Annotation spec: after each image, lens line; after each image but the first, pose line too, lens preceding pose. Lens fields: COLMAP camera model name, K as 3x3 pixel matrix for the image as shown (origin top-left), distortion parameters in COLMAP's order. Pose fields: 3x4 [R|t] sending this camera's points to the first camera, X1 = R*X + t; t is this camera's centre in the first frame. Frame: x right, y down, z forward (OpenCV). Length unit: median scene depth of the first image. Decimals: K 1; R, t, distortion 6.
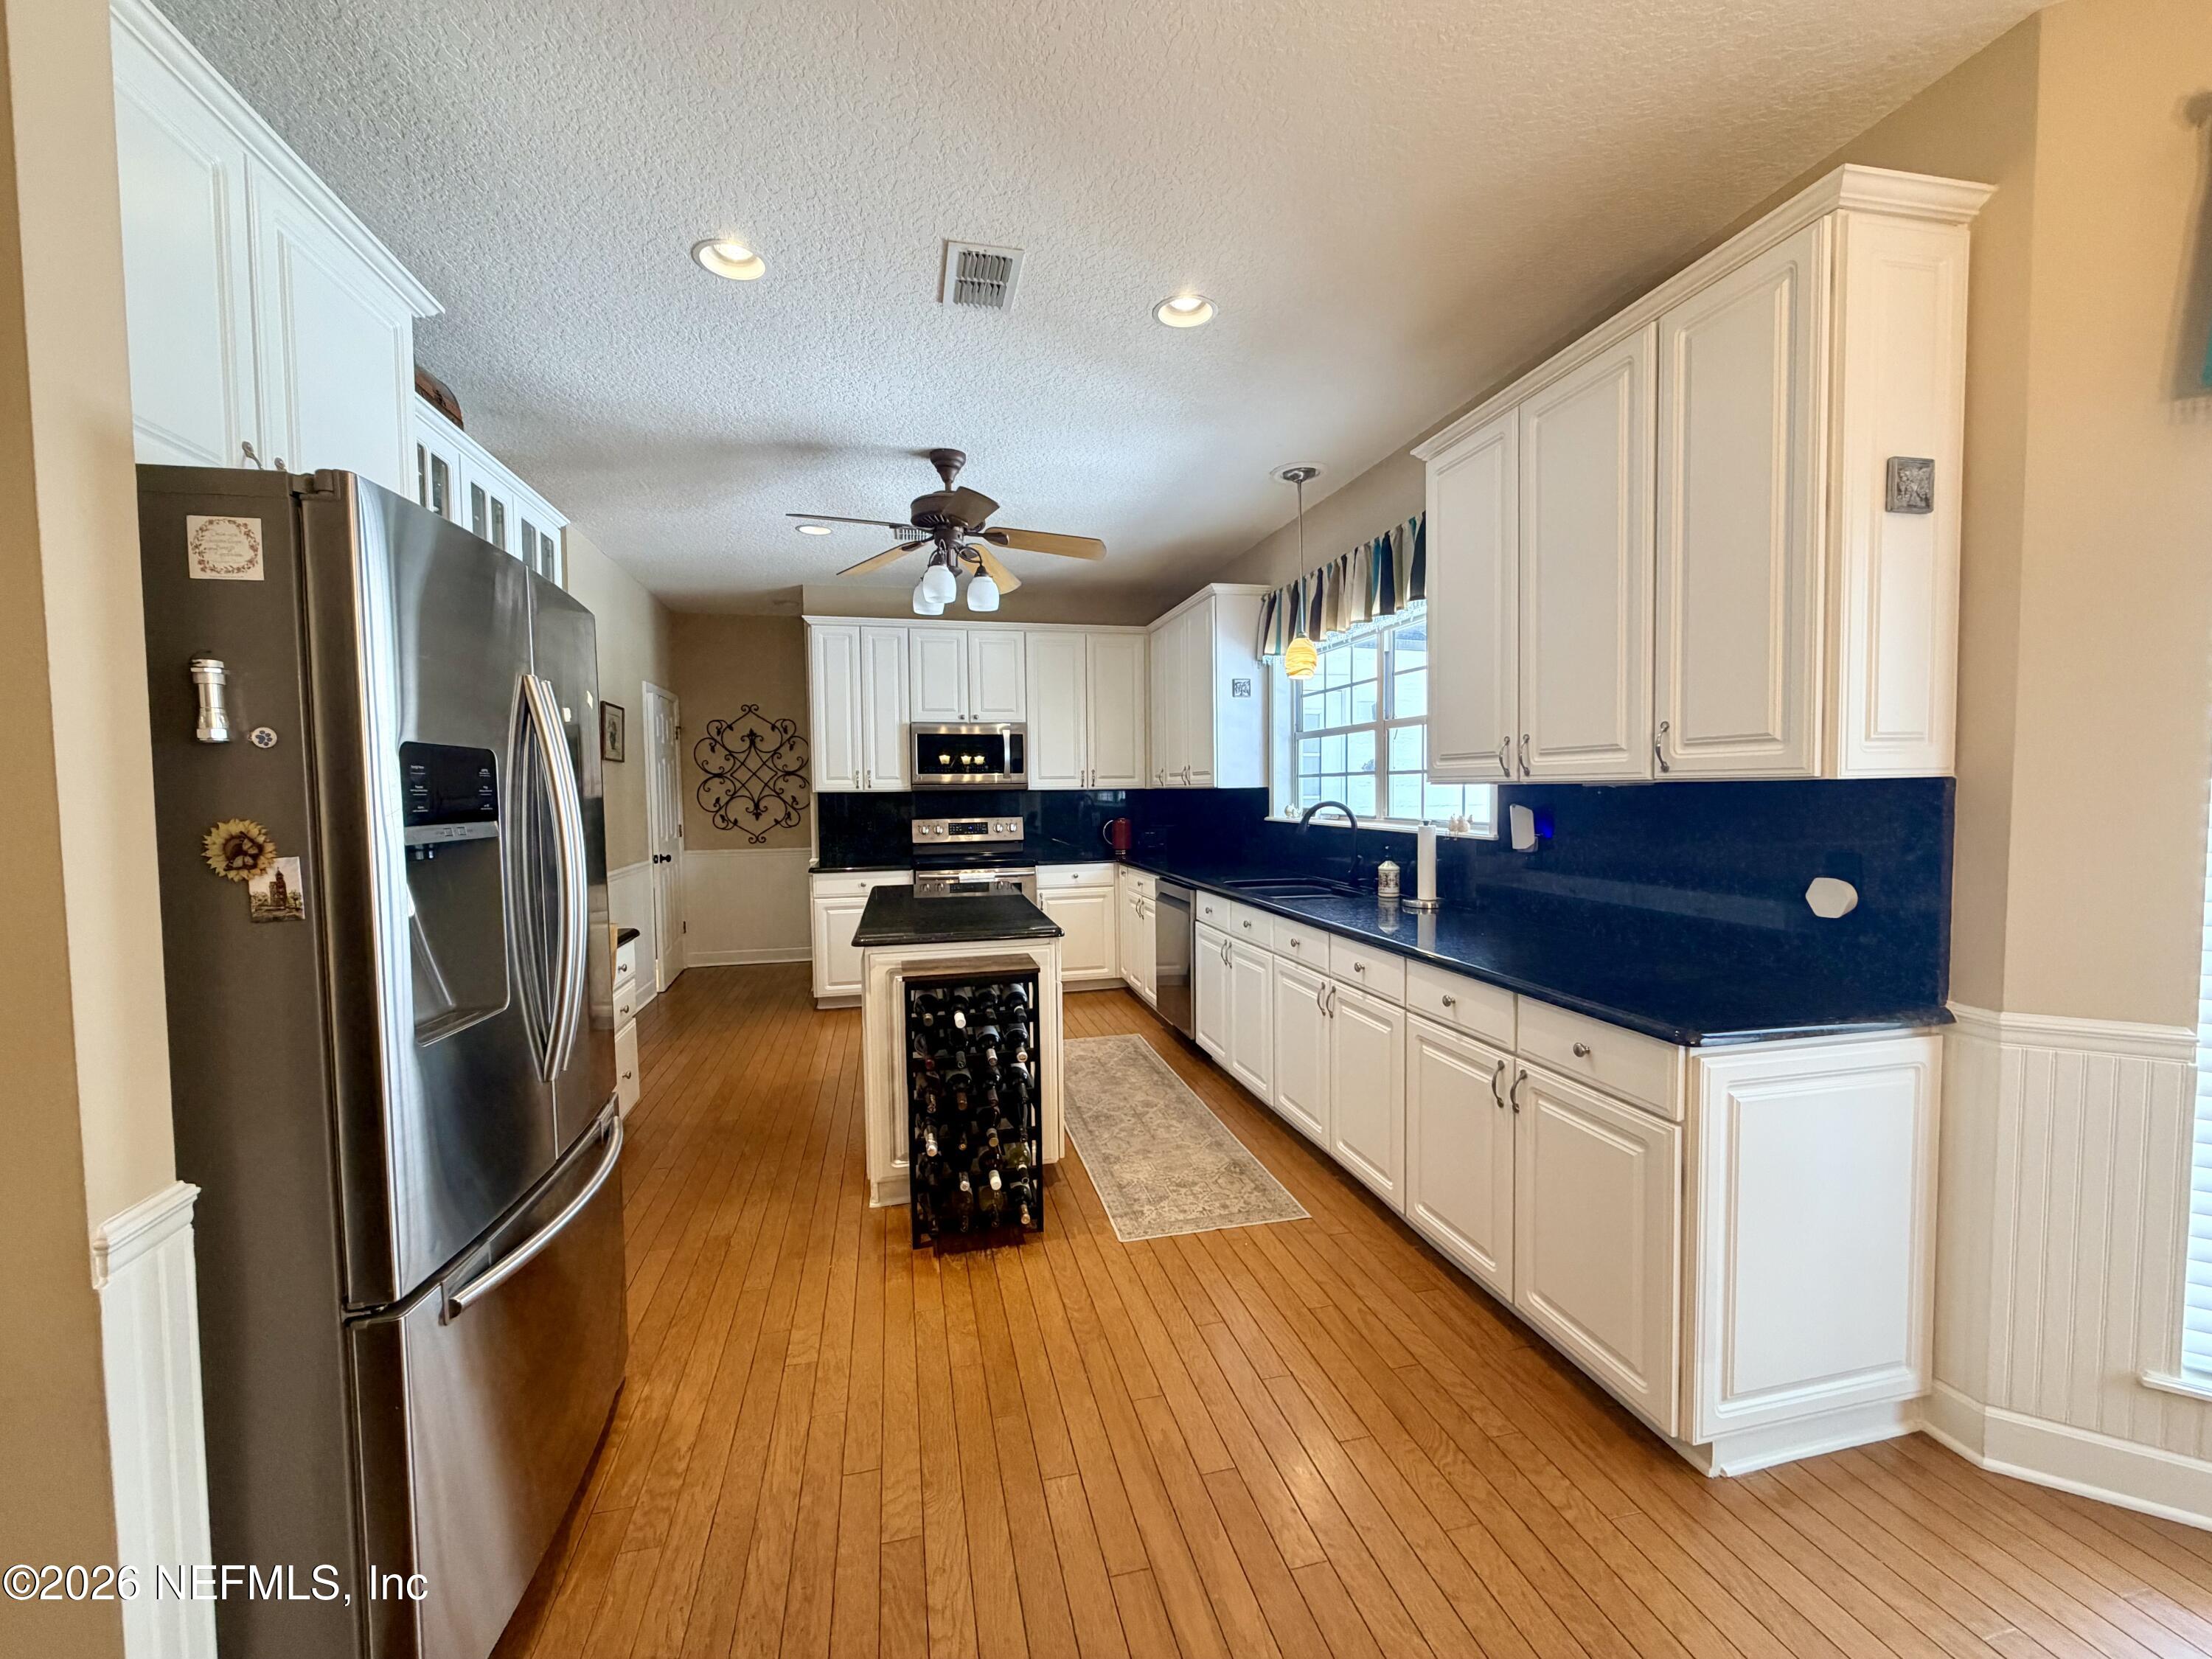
lens RADIAL K [[879.3, 0, 1098.9], [0, 879.3, 832.5], [0, 0, 1]] dist [-0.000049, 0.000251]
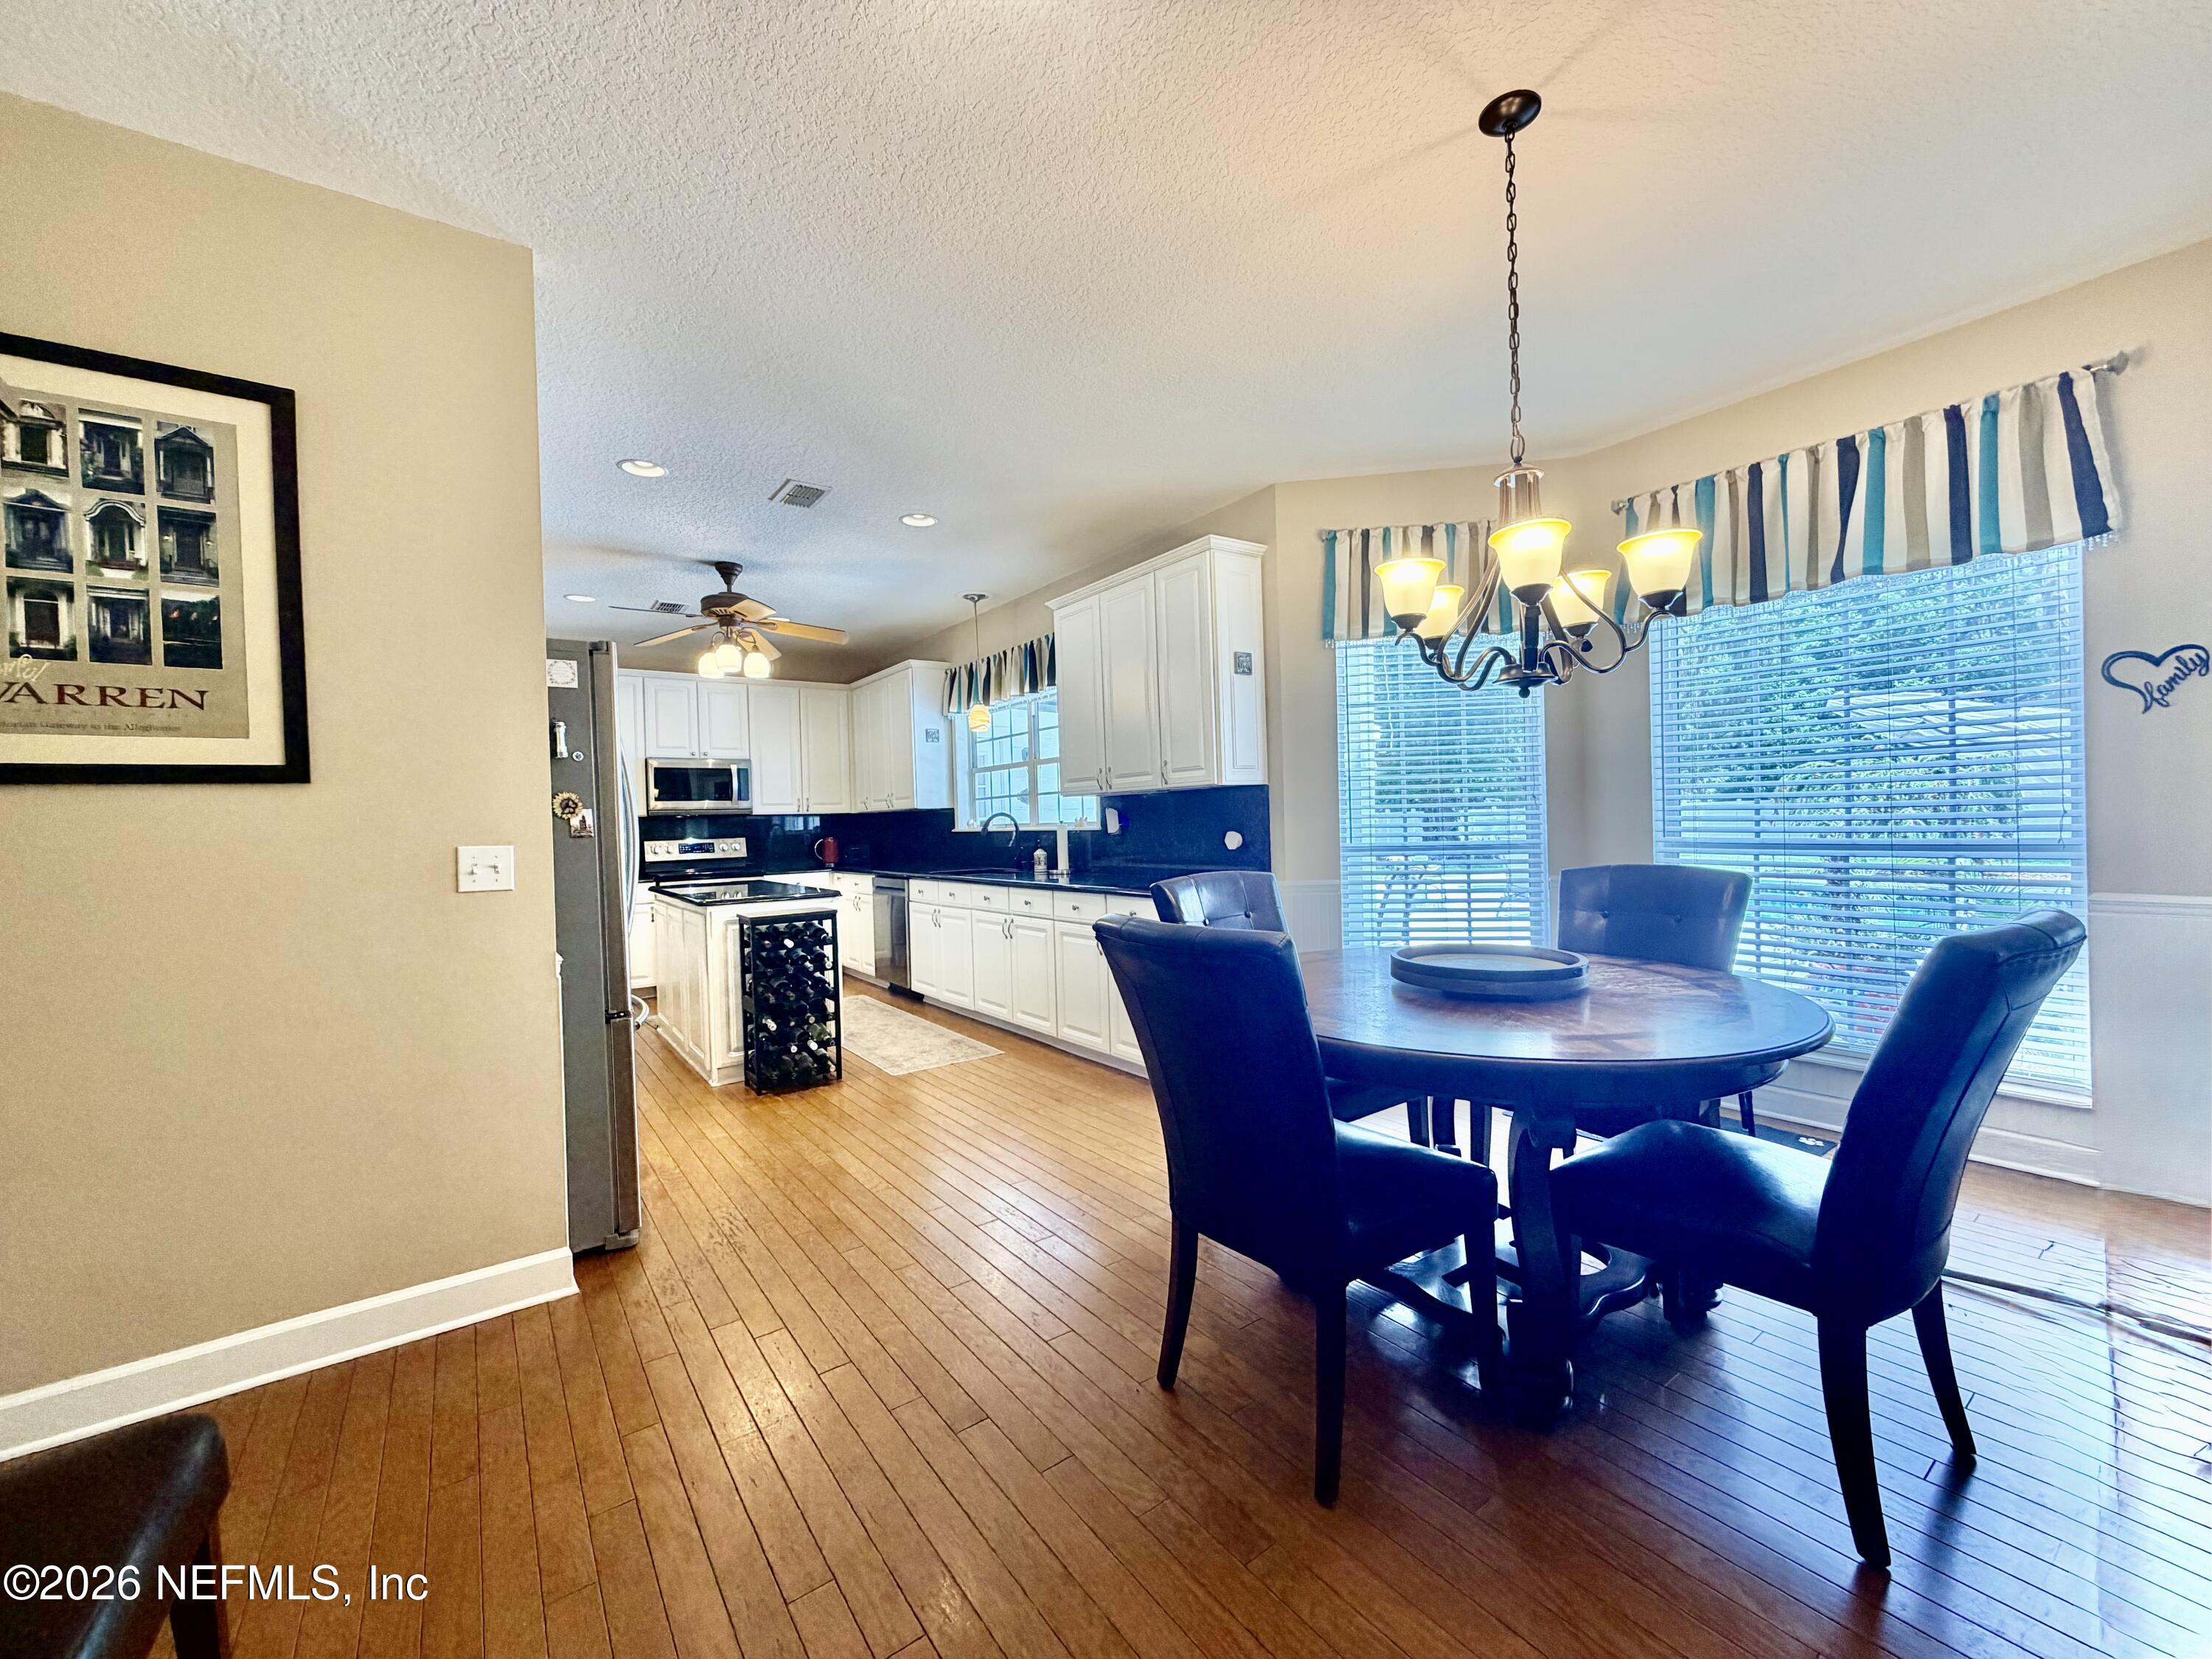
lens RADIAL K [[879.3, 0, 1098.9], [0, 879.3, 832.5], [0, 0, 1]] dist [-0.000049, 0.000251]
pose [[0.922197, -0.018559, 0.386275, -0.177727], [0.036845, 0.998521, -0.039987, 0.069227], [-0.384961, 0.051108, 0.921517, -0.484165]]
